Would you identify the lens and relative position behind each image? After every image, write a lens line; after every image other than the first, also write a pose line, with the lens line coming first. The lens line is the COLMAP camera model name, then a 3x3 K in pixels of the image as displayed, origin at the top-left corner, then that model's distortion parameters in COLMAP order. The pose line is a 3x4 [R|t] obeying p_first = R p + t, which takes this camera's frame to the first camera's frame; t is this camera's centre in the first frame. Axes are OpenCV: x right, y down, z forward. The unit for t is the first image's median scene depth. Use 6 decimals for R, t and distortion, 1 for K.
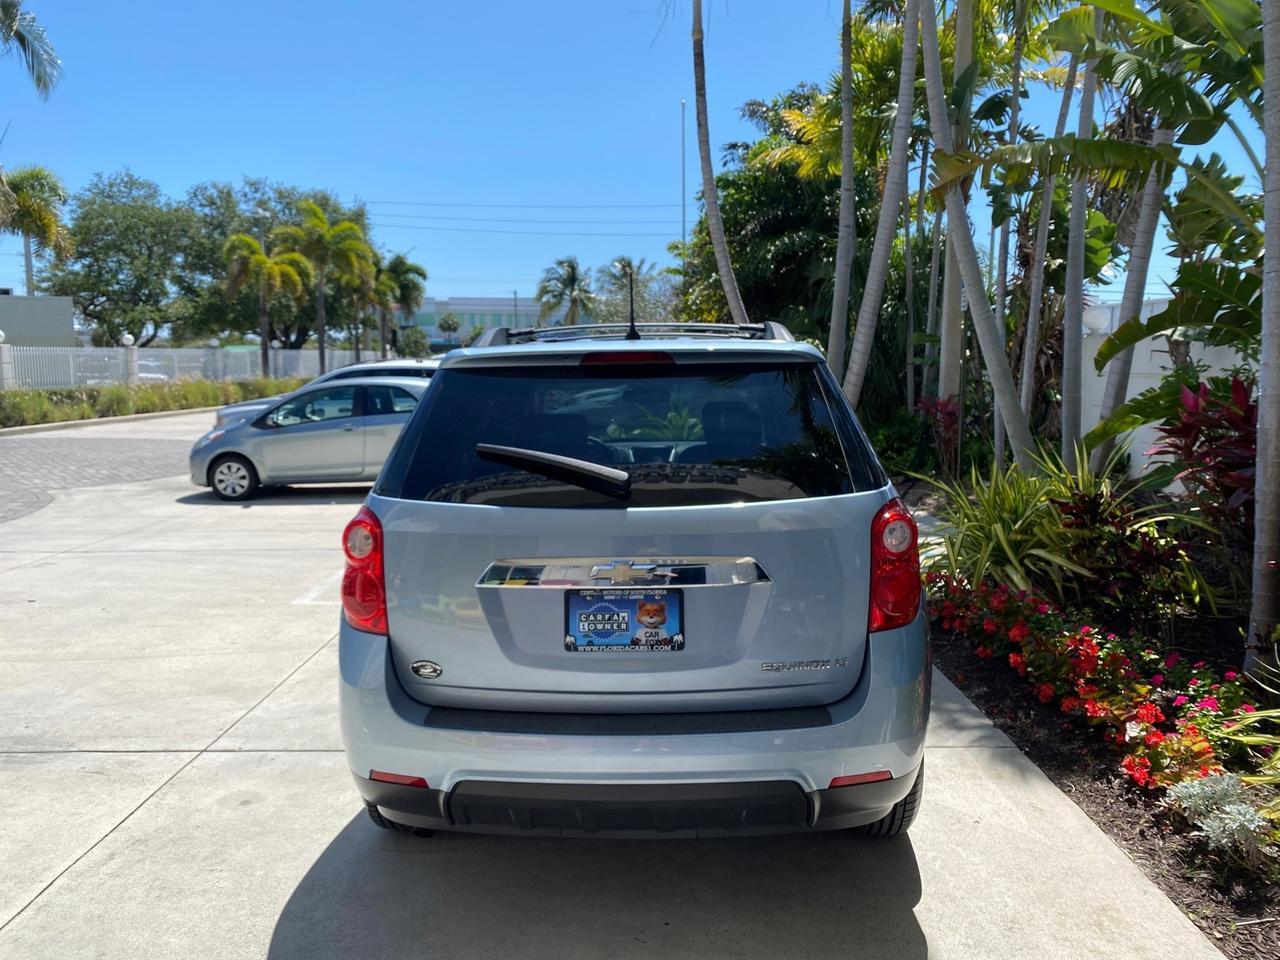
lens RADIAL K [[994.0, 0, 637.2], [0, 994.0, 469.4], [0, 0, 1]] dist [0.009270, -0.013595]
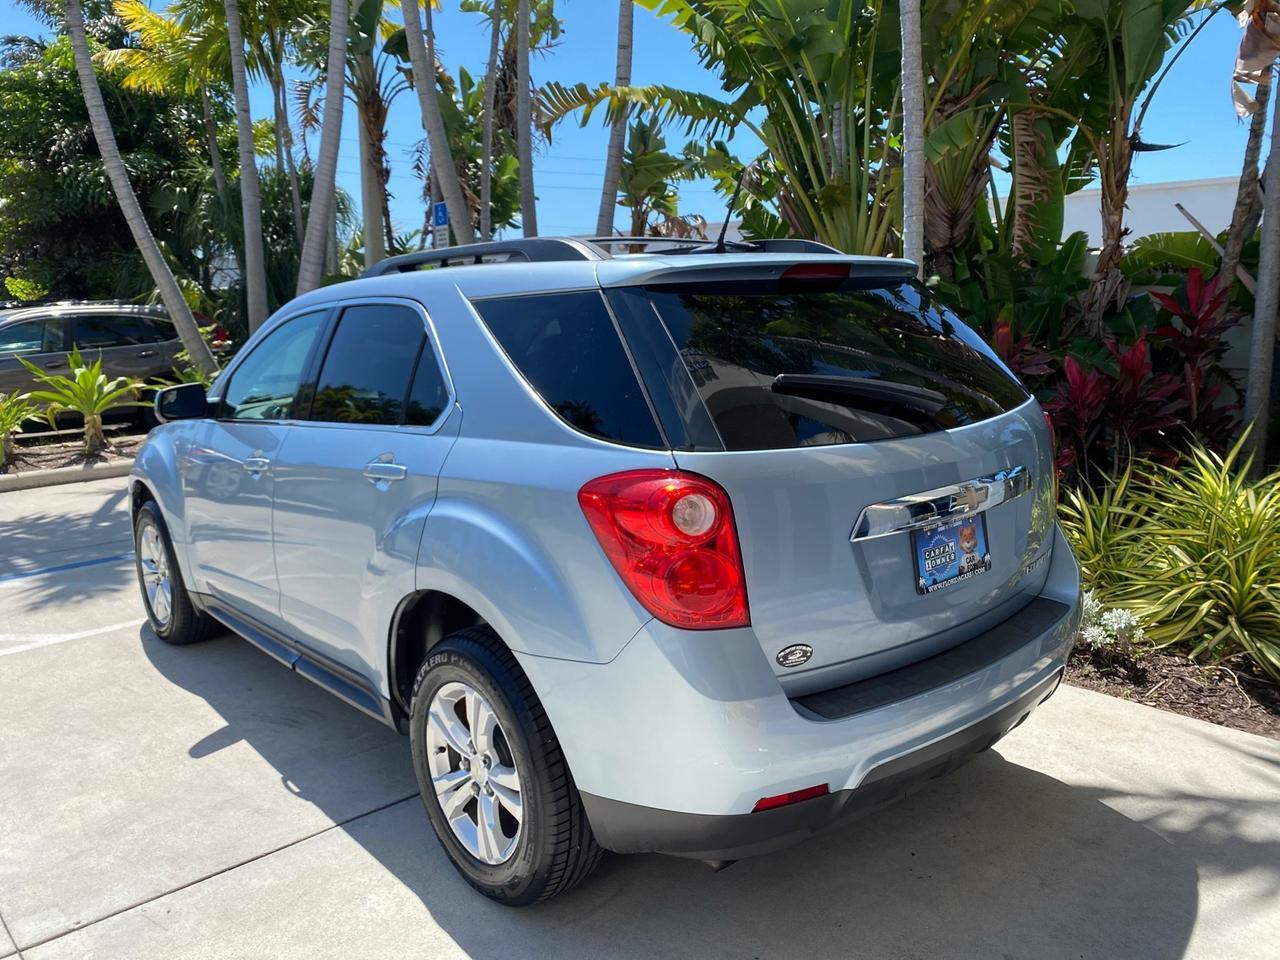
lens RADIAL K [[993.6, 0, 640.9], [0, 993.6, 473.3], [0, 0, 1]] dist [0.000659, 0.002276]
pose [[0.728718, -0.126803, 0.672972, -0.234208], [0.089386, 0.991913, 0.090108, -0.008797], [-0.678956, -0.005509, 0.734159, 0.139131]]
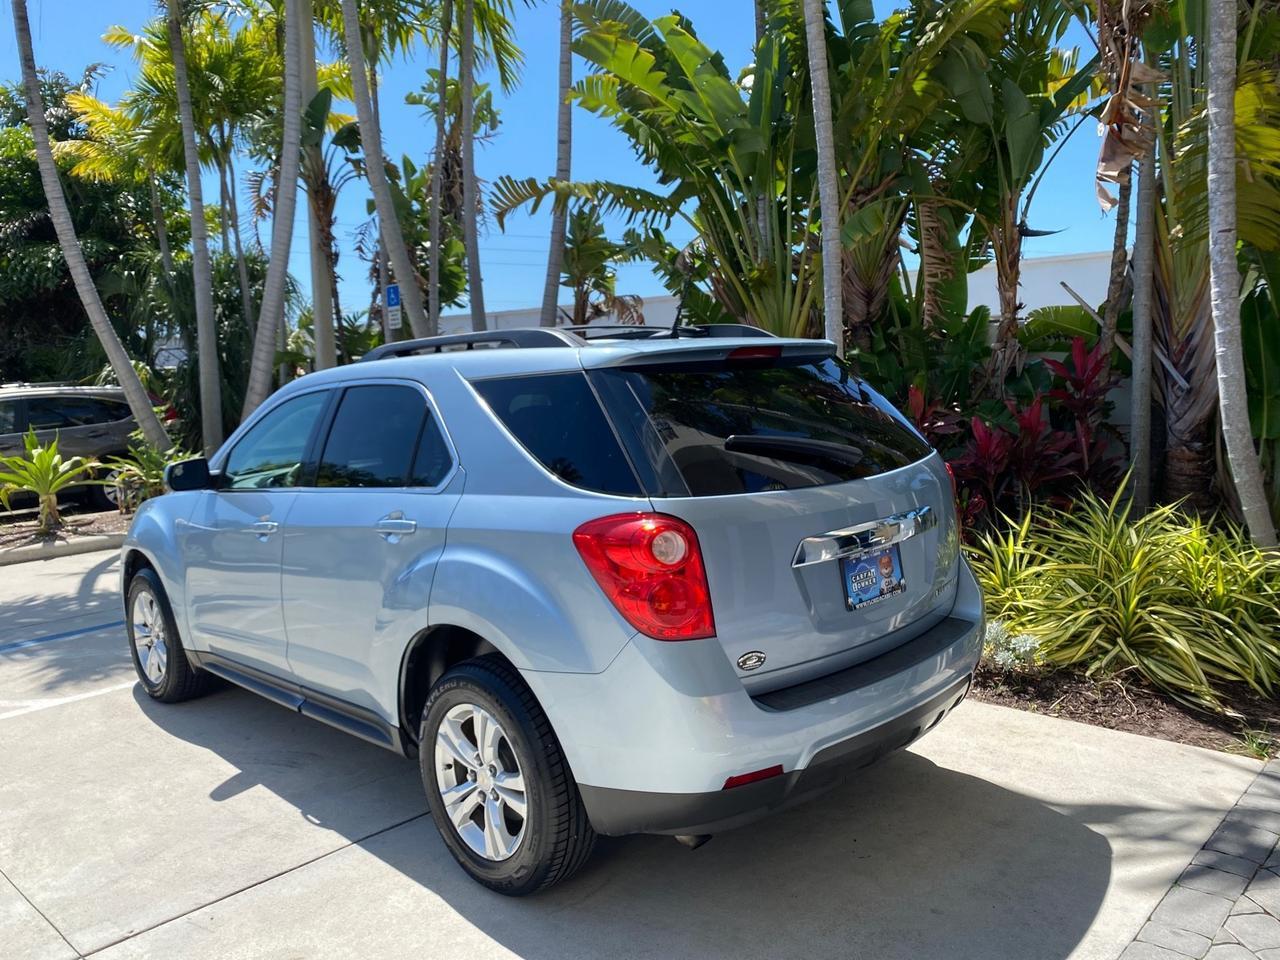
lens RADIAL K [[994.0, 0, 637.2], [0, 994.0, 469.4], [0, 0, 1]] dist [0.009270, -0.013595]
pose [[0.682933, -0.094525, 0.724339, -0.282083], [0.112467, 0.993375, 0.023596, -0.008052], [-0.721771, 0.065350, 0.689040, 0.107425]]
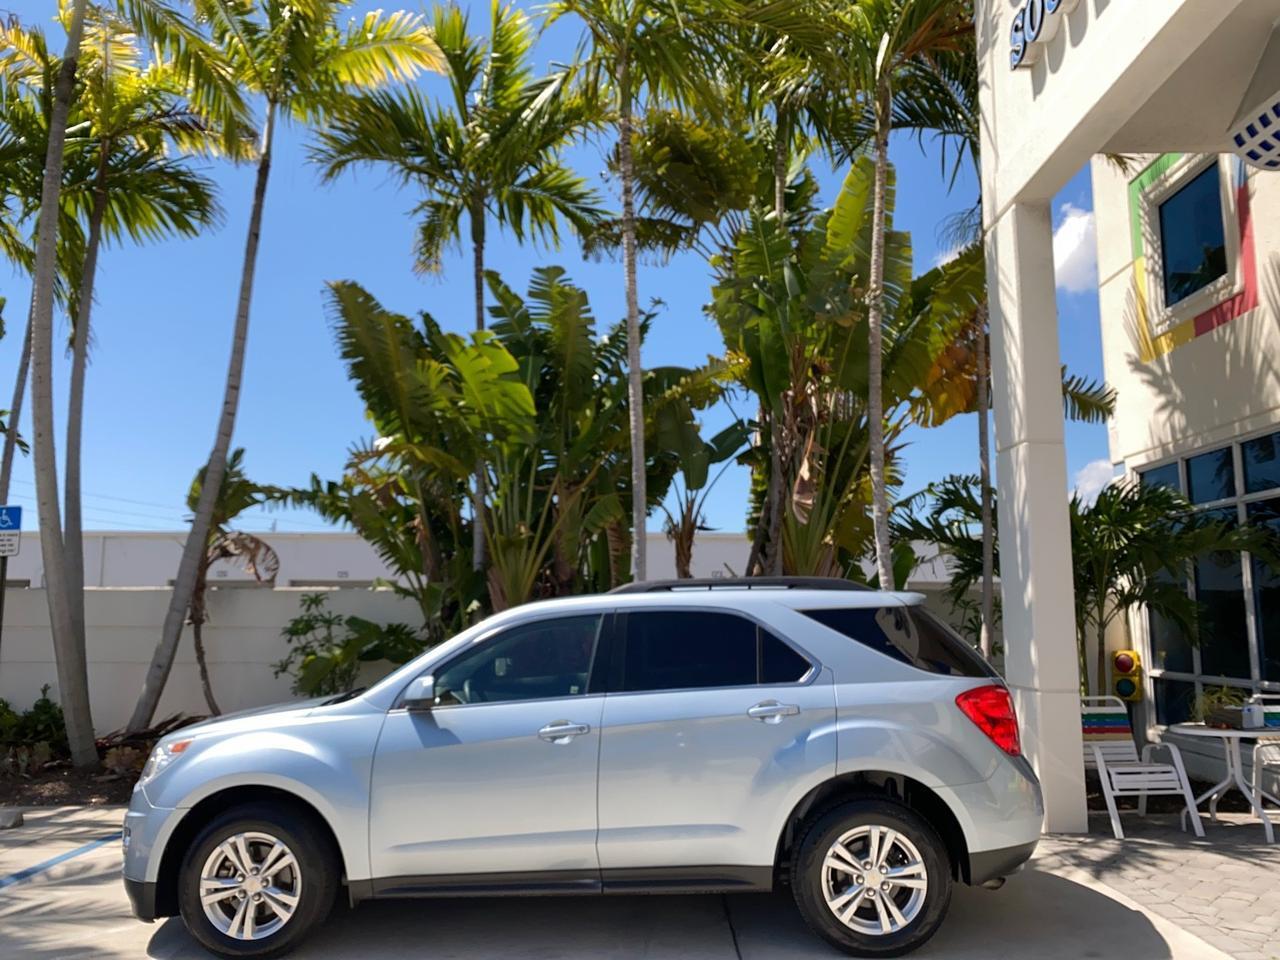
lens RADIAL K [[984.3, 0, 638.9], [0, 984.3, 479.0], [0, 0, 1]] dist [0.005981, 0.002164]
pose [[-0.013459, 0.144674, 0.989388, -0.590394], [0.109596, 0.983729, -0.142356, -0.040644], [-0.993885, 0.106517, -0.029096, 0.478949]]
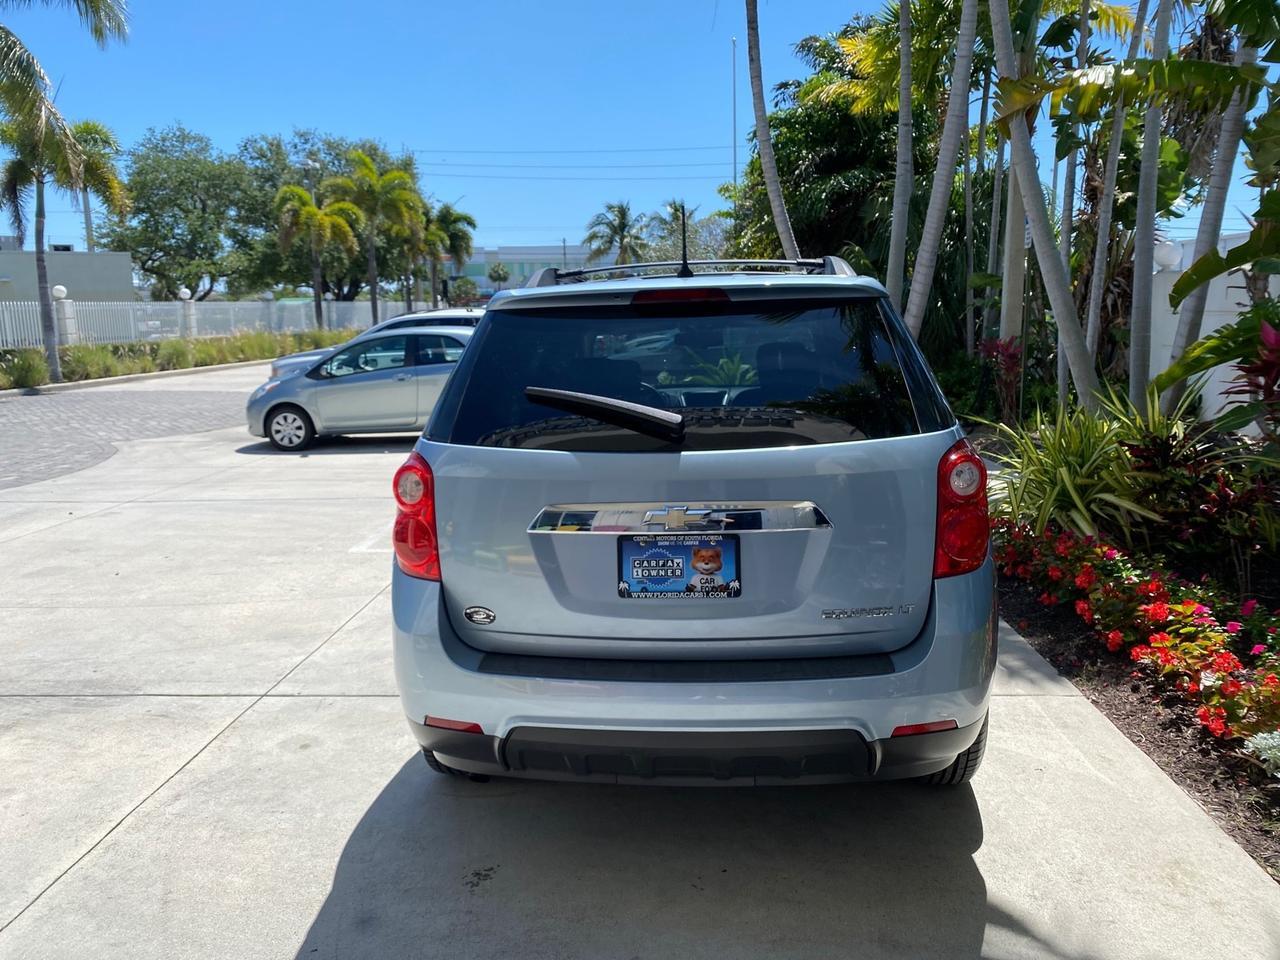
lens RADIAL K [[994.0, 0, 637.2], [0, 994.0, 469.4], [0, 0, 1]] dist [0.009270, -0.013595]
pose [[0.998642, -0.006403, -0.051694, -0.000785], [0.009068, 0.998632, 0.051488, 0.001733], [0.051294, -0.051887, 0.997335, 0.008441]]
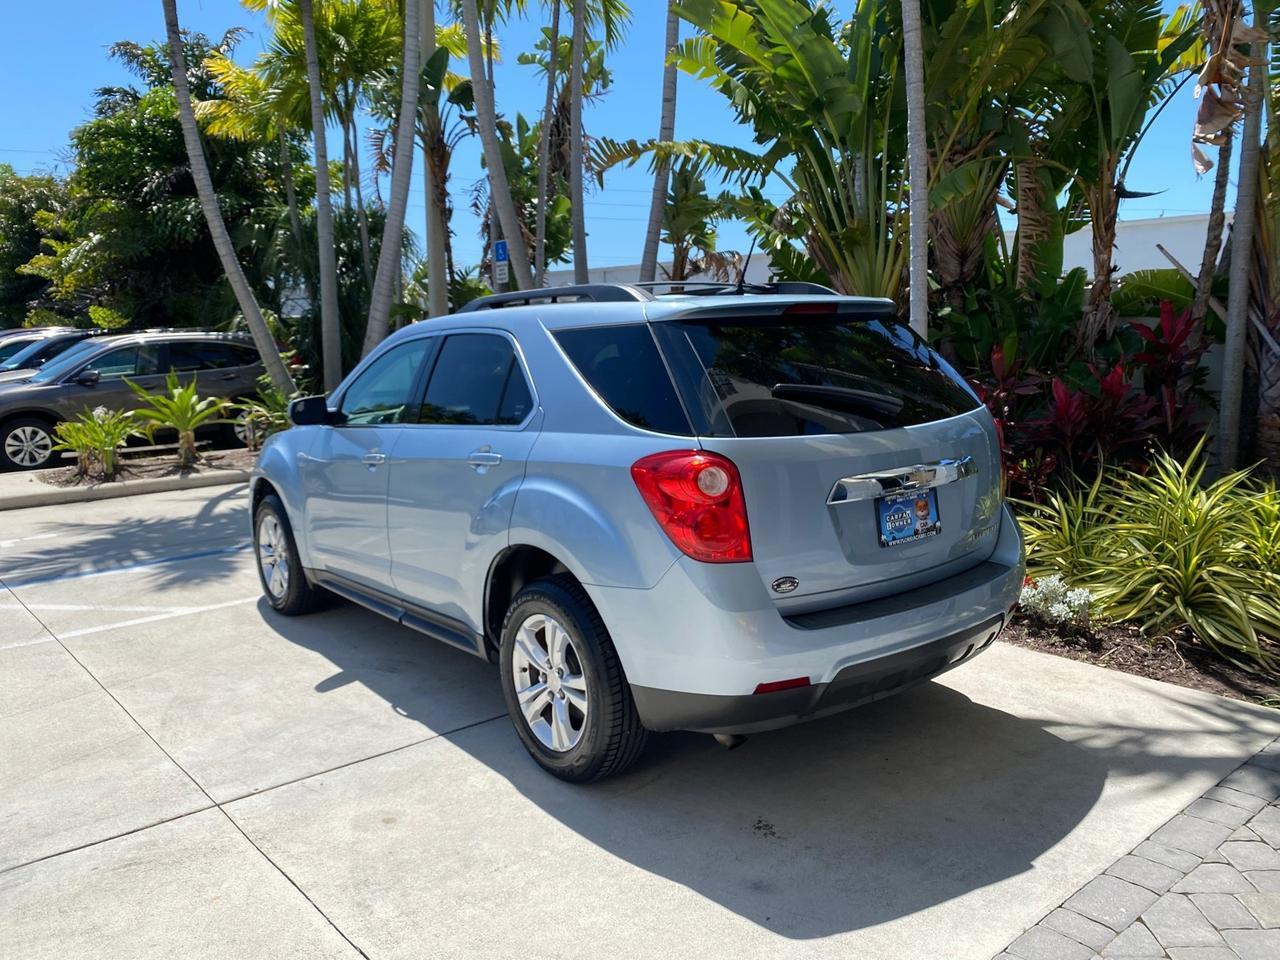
lens RADIAL K [[992.1, 0, 637.7], [0, 992.1, 472.9], [0, 0, 1]] dist [0.035178, -0.061123]
pose [[0.759271, -0.102295, 0.642685, -0.296720], [0.084520, 0.994705, 0.058473, -0.001836], [-0.645263, 0.009923, 0.763896, 0.069861]]
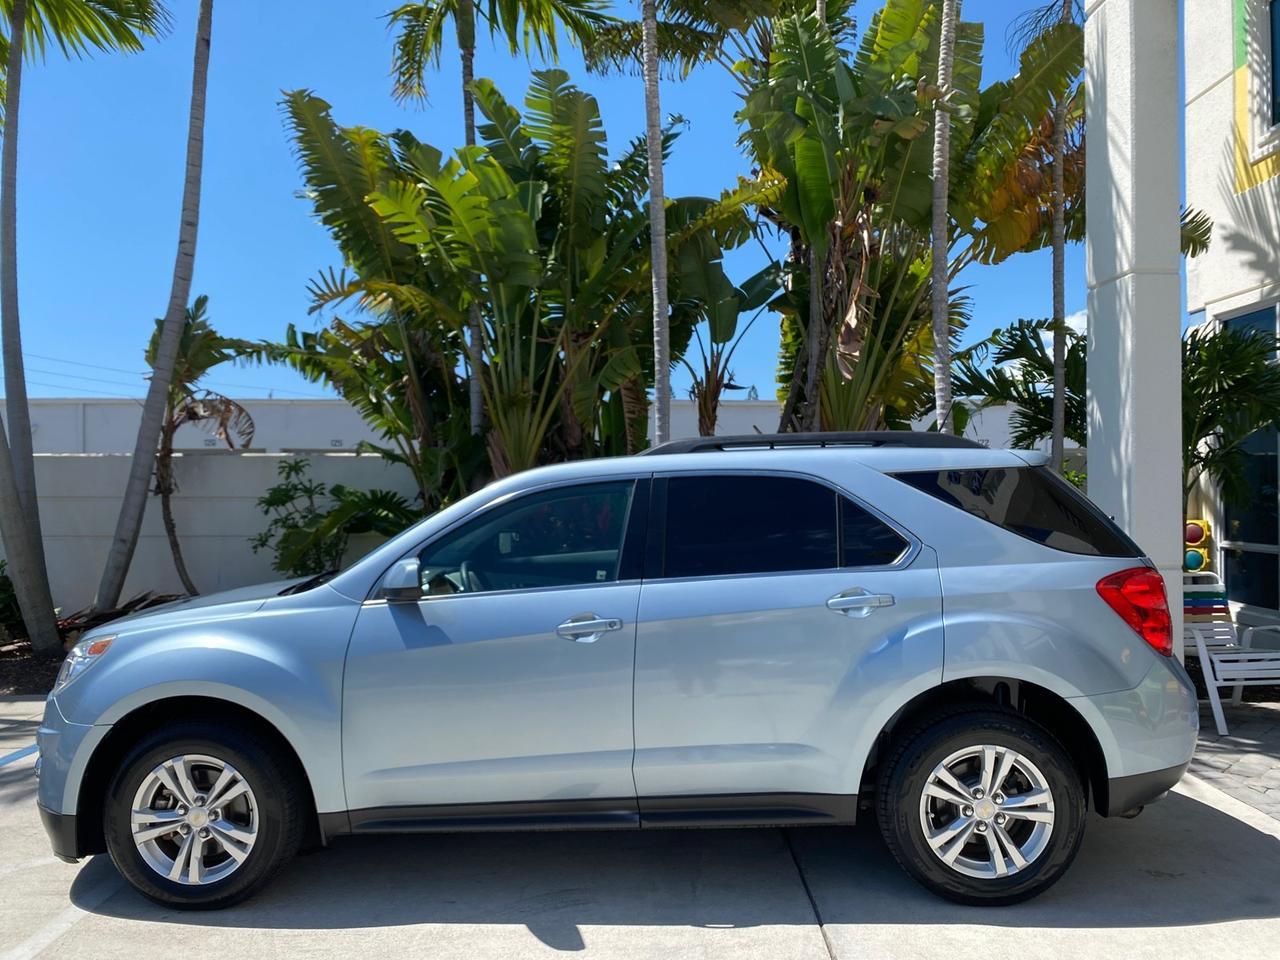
lens RADIAL K [[979.6, 0, 640.0], [0, 979.6, 480.0], [0, 0, 1]] dist [0.002563, 0.001564]
pose [[-0.015271, 0.013216, 0.999796, -0.464647], [0.112568, 0.993578, -0.011414, -0.041175], [-0.993527, 0.112371, -0.016660, 0.495580]]
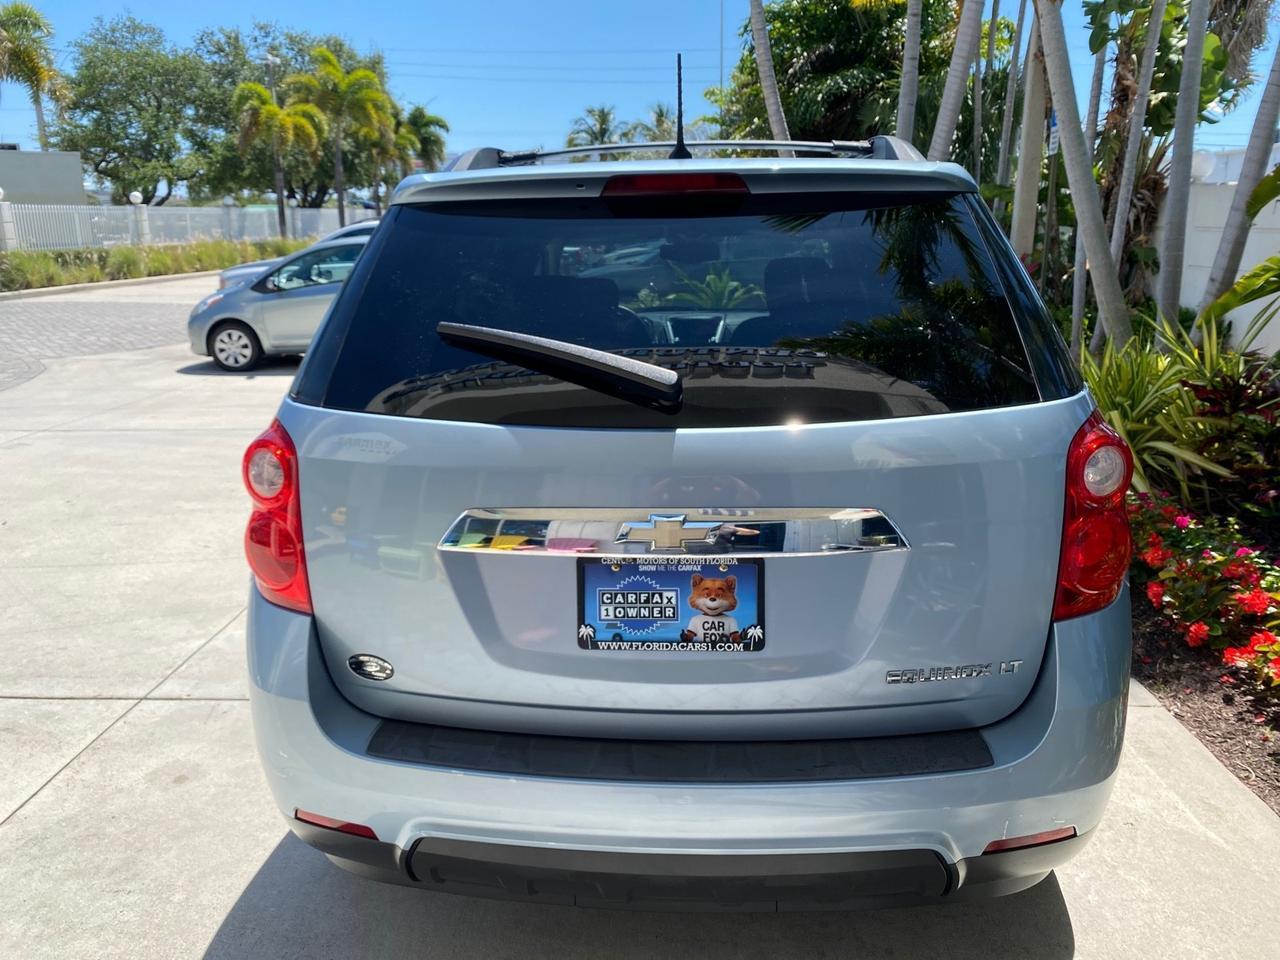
lens RADIAL K [[993.6, 0, 640.9], [0, 993.6, 473.3], [0, 0, 1]] dist [0.000659, 0.002276]
pose [[0.999627, 0.004800, -0.026868, -0.004170], [-0.001010, 0.990244, 0.139343, -0.005365], [0.027274, -0.139264, 0.989880, 0.104027]]
